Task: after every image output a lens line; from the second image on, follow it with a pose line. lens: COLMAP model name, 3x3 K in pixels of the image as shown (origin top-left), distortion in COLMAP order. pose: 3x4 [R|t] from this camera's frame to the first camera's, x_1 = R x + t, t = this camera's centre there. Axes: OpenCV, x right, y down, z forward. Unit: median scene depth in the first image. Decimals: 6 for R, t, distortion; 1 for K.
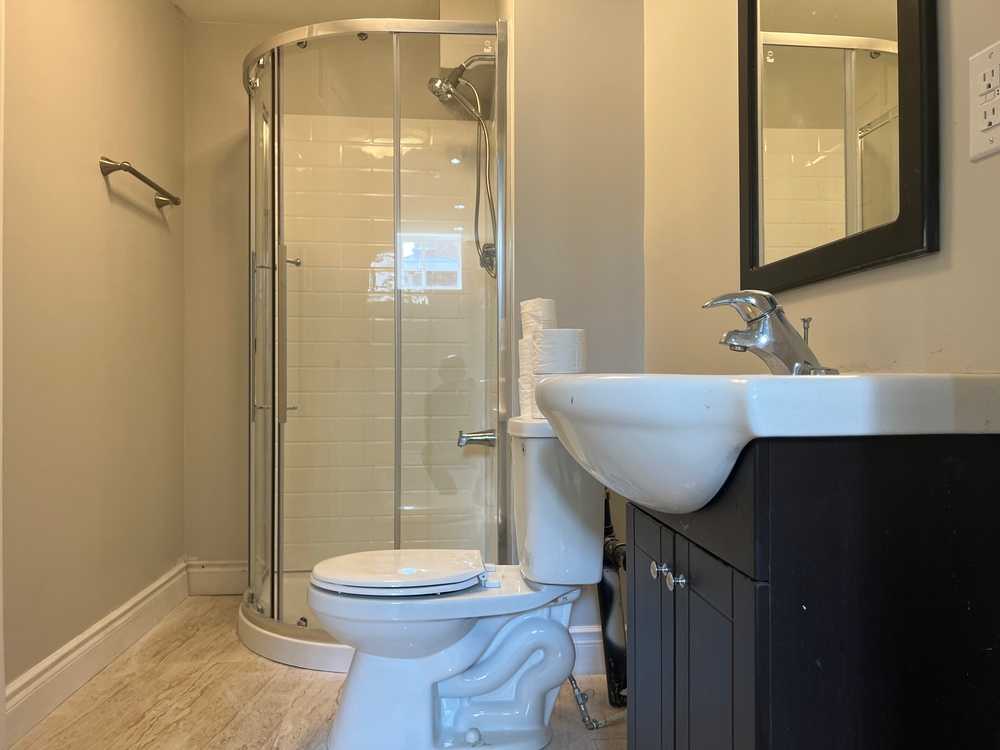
lens RADIAL K [[752.6, 0, 521.8], [0, 752.6, 373.3], [0, 0, 1]] dist [0.055284, -0.062559]
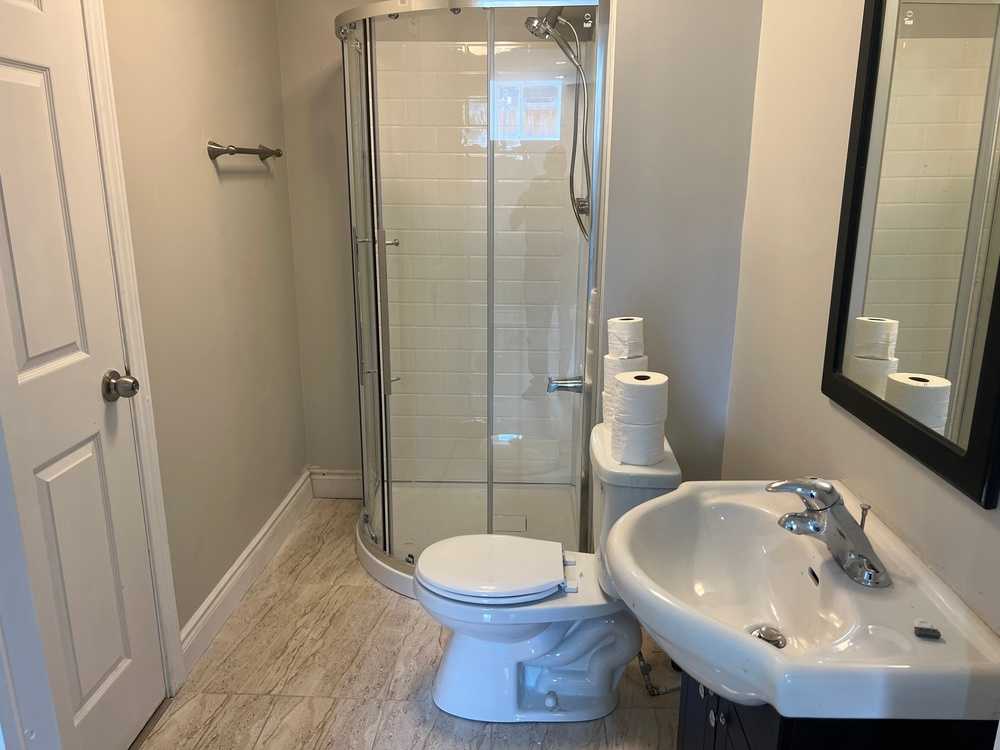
lens RADIAL K [[752.6, 0, 525.1], [0, 752.6, 381.3], [0, 0, 1]] dist [0.055284, -0.062559]
pose [[0.991977, 0.047207, -0.117276, 0.008886], [-0.014644, 0.964329, 0.264303, -0.244337], [0.125569, -0.260465, 0.957283, -0.015456]]
